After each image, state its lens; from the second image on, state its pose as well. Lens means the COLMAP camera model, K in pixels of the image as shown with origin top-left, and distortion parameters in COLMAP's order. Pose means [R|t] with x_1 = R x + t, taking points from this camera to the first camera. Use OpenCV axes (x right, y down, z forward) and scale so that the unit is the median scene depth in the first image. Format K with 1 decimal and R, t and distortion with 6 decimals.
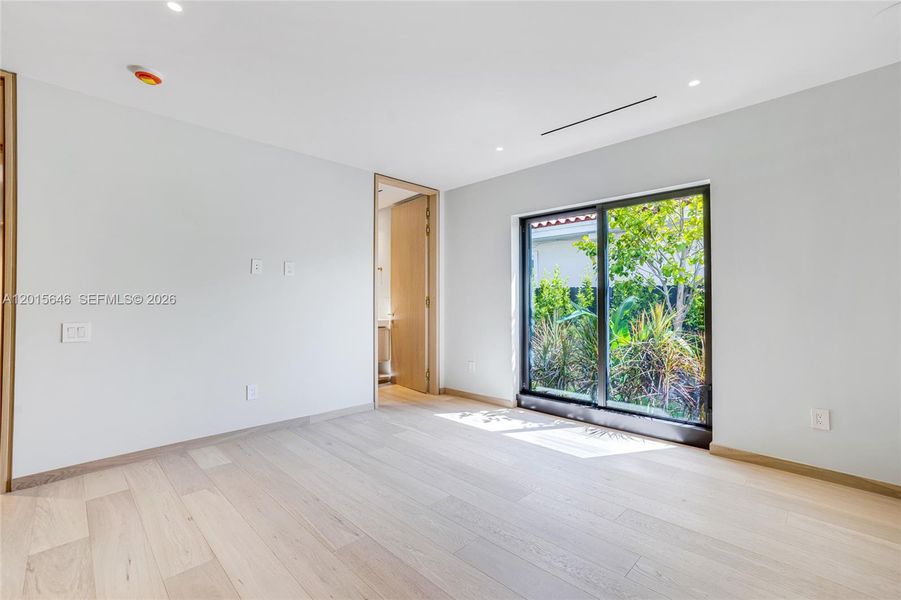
lens RADIAL K [[389.8, 0, 455.5], [0, 389.8, 300.5], [0, 0, 1]] dist [-0.021139, 0.002432]
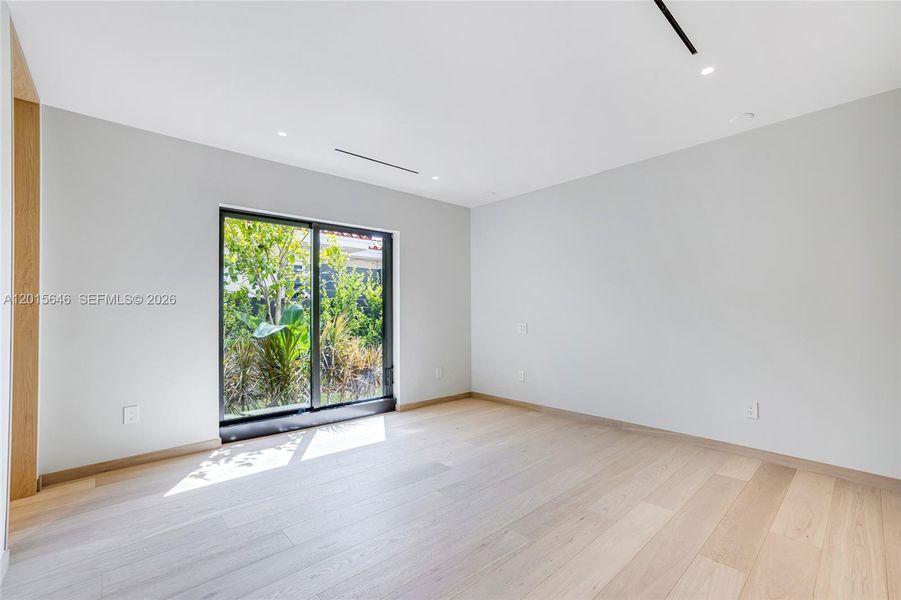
lens RADIAL K [[389.8, 0, 442.3], [0, 389.8, 309.3], [0, 0, 1]] dist [-0.021139, 0.002432]
pose [[0.082207, 0.006144, 0.996596, -0.682101], [-0.002311, 0.999979, -0.005974, 0.000980], [-0.996613, -0.001812, 0.082220, 0.557532]]
